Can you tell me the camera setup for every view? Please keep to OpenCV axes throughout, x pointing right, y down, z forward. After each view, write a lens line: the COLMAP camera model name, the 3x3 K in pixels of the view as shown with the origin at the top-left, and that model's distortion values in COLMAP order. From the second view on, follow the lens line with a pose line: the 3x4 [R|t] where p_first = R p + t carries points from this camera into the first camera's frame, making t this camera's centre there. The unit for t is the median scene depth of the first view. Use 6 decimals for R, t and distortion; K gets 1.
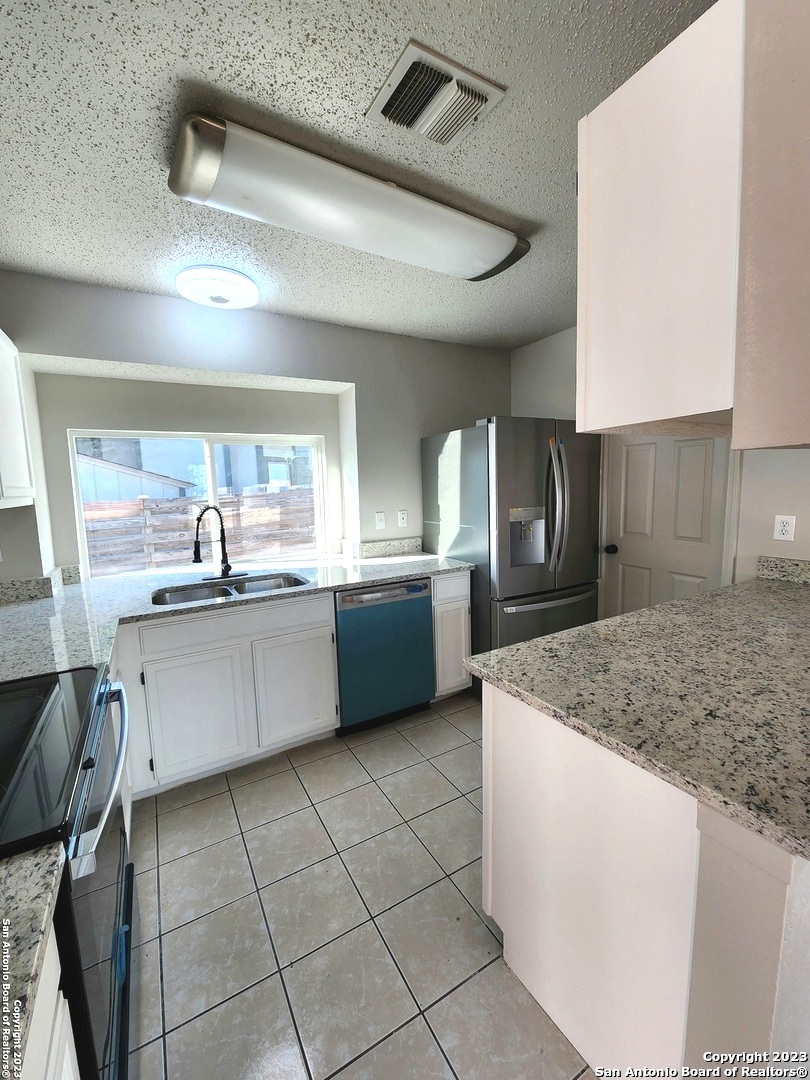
lens RADIAL K [[443.0, 0, 405.0], [0, 443.0, 537.9], [0, 0, 1]] dist [0.006480, -0.002821]
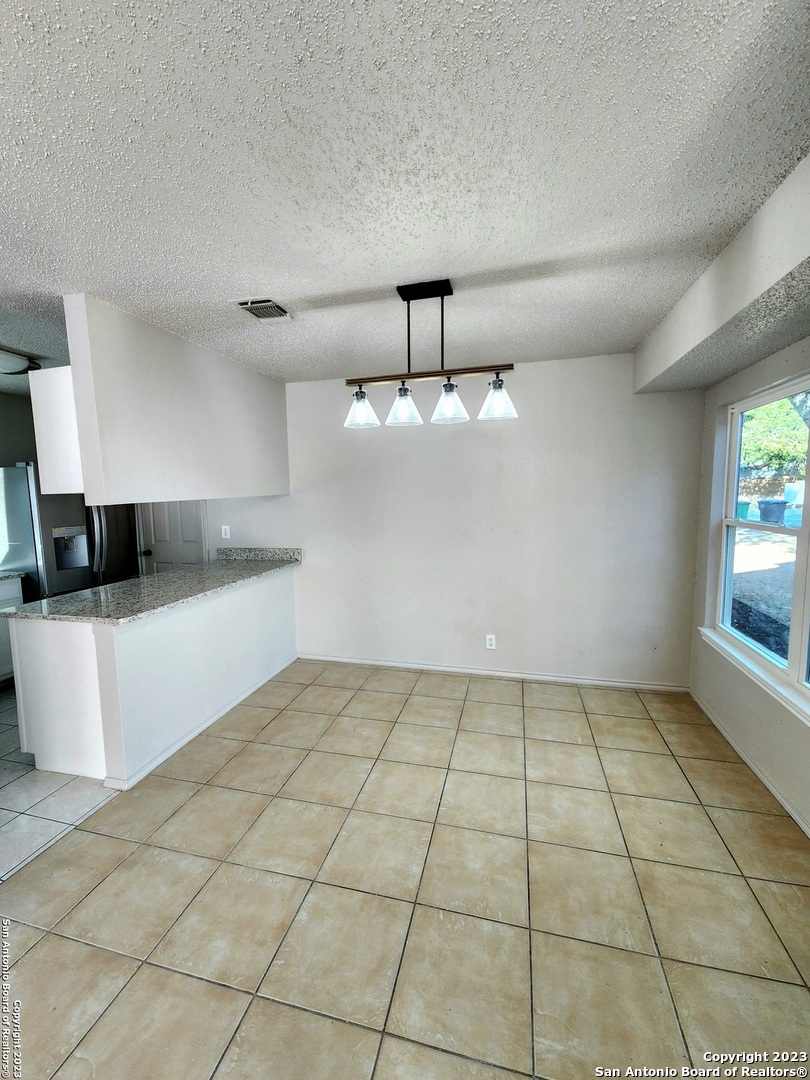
lens RADIAL K [[443.0, 0, 406.0], [0, 443.0, 534.1], [0, 0, 1]] dist [0.006480, -0.002821]
pose [[0.694931, -0.053185, 0.717107, 0.009692], [0.087566, 0.996098, -0.010981, 0.073176], [-0.713725, 0.070425, 0.696876, -0.867072]]
